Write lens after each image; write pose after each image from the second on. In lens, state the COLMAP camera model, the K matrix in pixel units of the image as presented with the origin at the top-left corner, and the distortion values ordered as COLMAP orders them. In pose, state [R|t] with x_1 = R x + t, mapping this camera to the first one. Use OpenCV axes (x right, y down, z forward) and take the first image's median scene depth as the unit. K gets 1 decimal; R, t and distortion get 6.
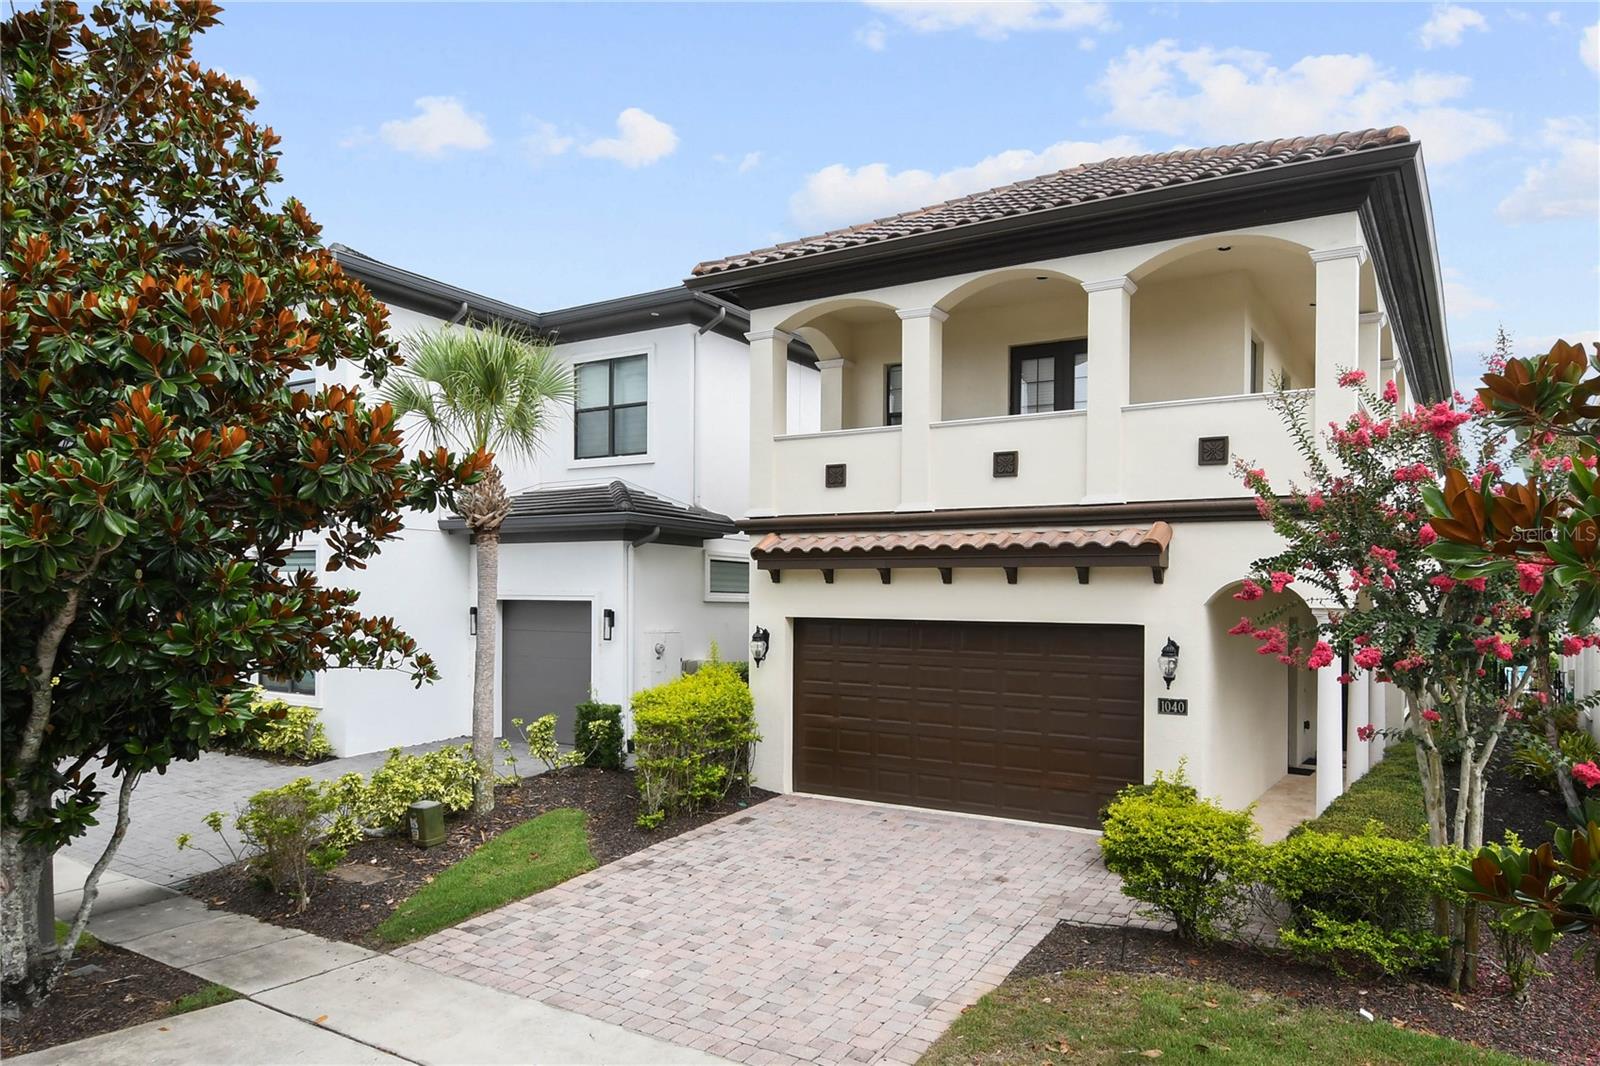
lens RADIAL K [[741.0, 0, 804.6], [0, 741.0, 554.0], [0, 0, 1]] dist [-0.001995, -0.001116]
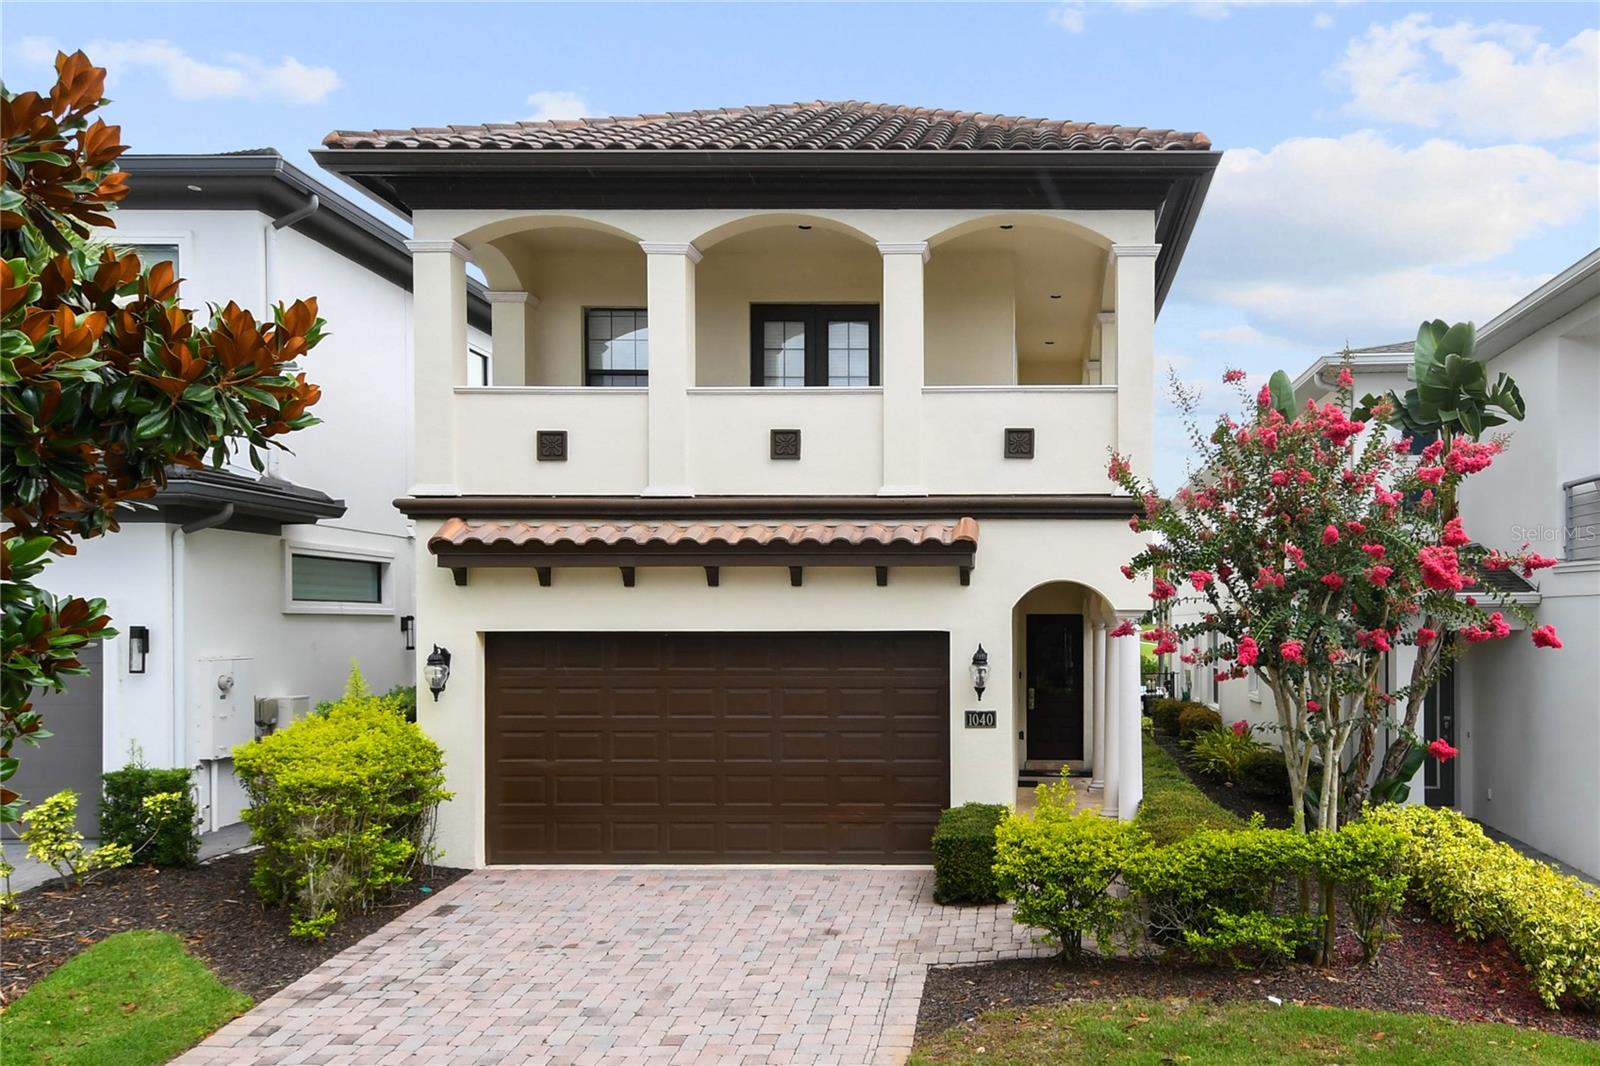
lens RADIAL K [[926.8, 0, 800.0], [0, 926.8, 555.0], [0, 0, 1]] dist [0.007872, -0.000824]
pose [[0.921136, 0.013221, 0.389016, -0.121815], [-0.014879, 0.999889, 0.001250, 0.003278], [-0.388957, -0.006940, 0.921230, 0.021977]]
